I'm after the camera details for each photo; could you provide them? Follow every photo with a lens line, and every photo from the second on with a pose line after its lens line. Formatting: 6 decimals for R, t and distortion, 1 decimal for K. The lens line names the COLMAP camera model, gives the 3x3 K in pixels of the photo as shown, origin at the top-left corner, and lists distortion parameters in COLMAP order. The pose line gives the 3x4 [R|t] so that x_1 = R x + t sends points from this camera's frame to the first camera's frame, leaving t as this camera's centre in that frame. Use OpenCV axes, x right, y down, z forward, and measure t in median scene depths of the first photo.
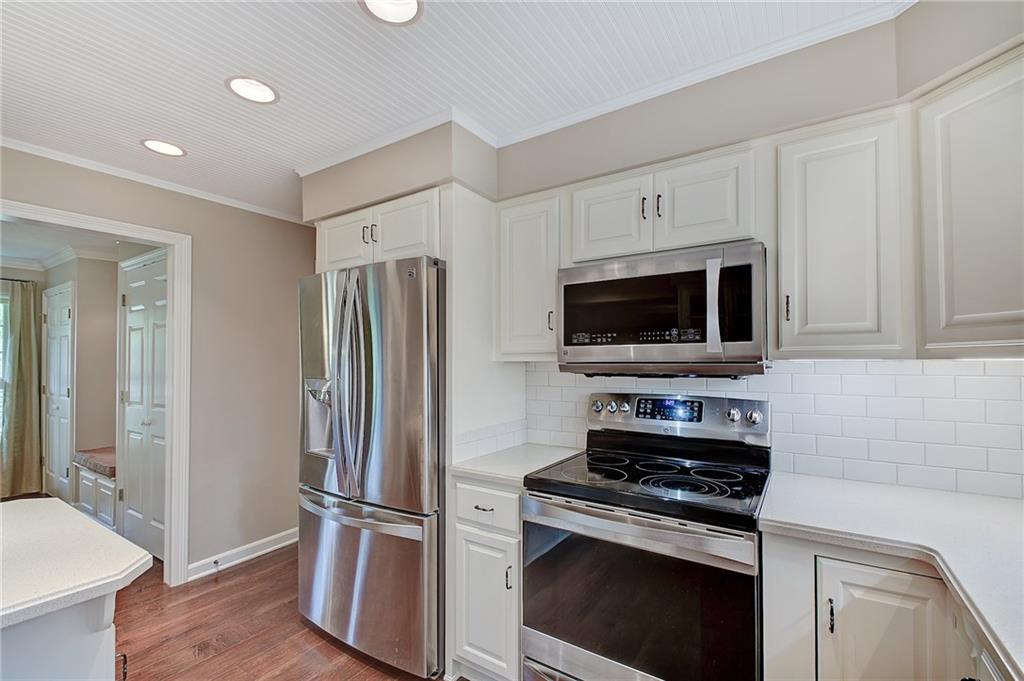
lens RADIAL K [[443.5, 0, 515.2], [0, 443.5, 356.6], [0, 0, 1]] dist [0.000106, 0.000105]
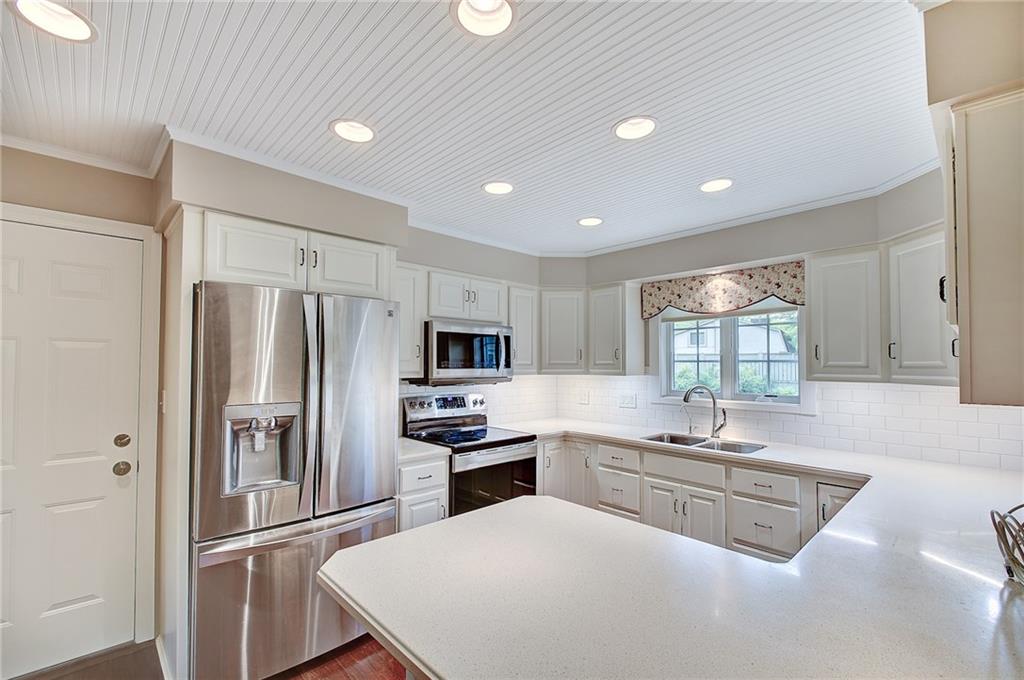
lens RADIAL K [[443.5, 0, 515.2], [0, 443.5, 356.1], [0, 0, 1]] dist [0.000106, 0.000105]
pose [[0.216593, 0.019363, 0.976070, -1.463426], [-0.018749, 0.999701, -0.015671, -0.050595], [-0.976082, -0.014906, 0.216892, 0.371633]]
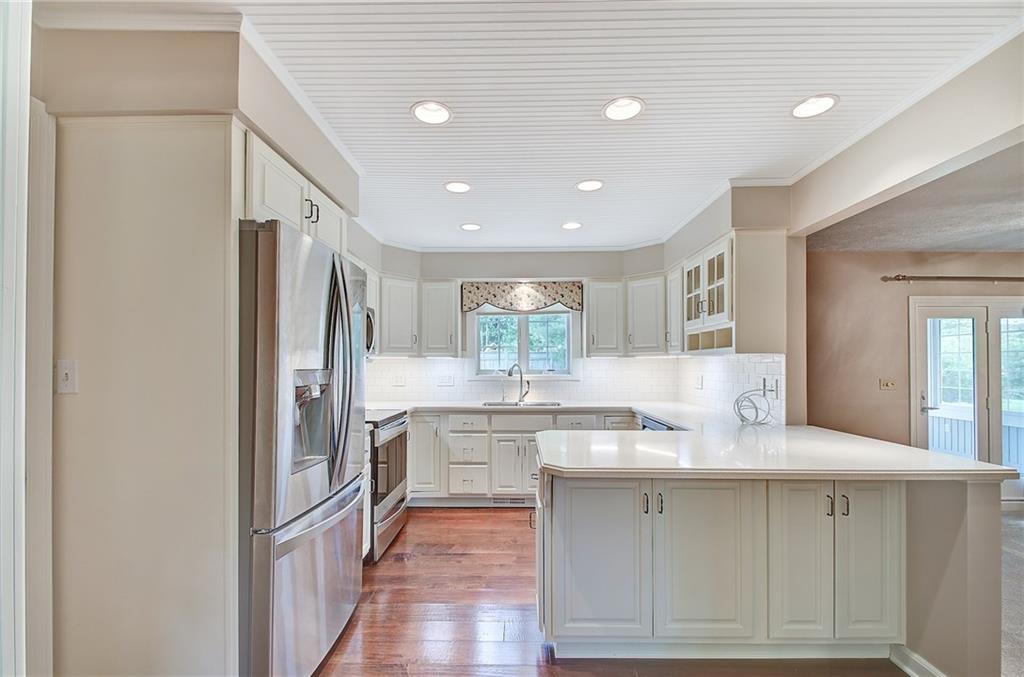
lens RADIAL K [[443.5, 0, 515.2], [0, 443.5, 354.6], [0, 0, 1]] dist [0.000106, 0.000105]
pose [[-0.539962, 0.021398, 0.841417, -1.589477], [-0.010135, 0.999439, -0.031921, 0.055896], [-0.841628, -0.025764, -0.539442, 1.357376]]
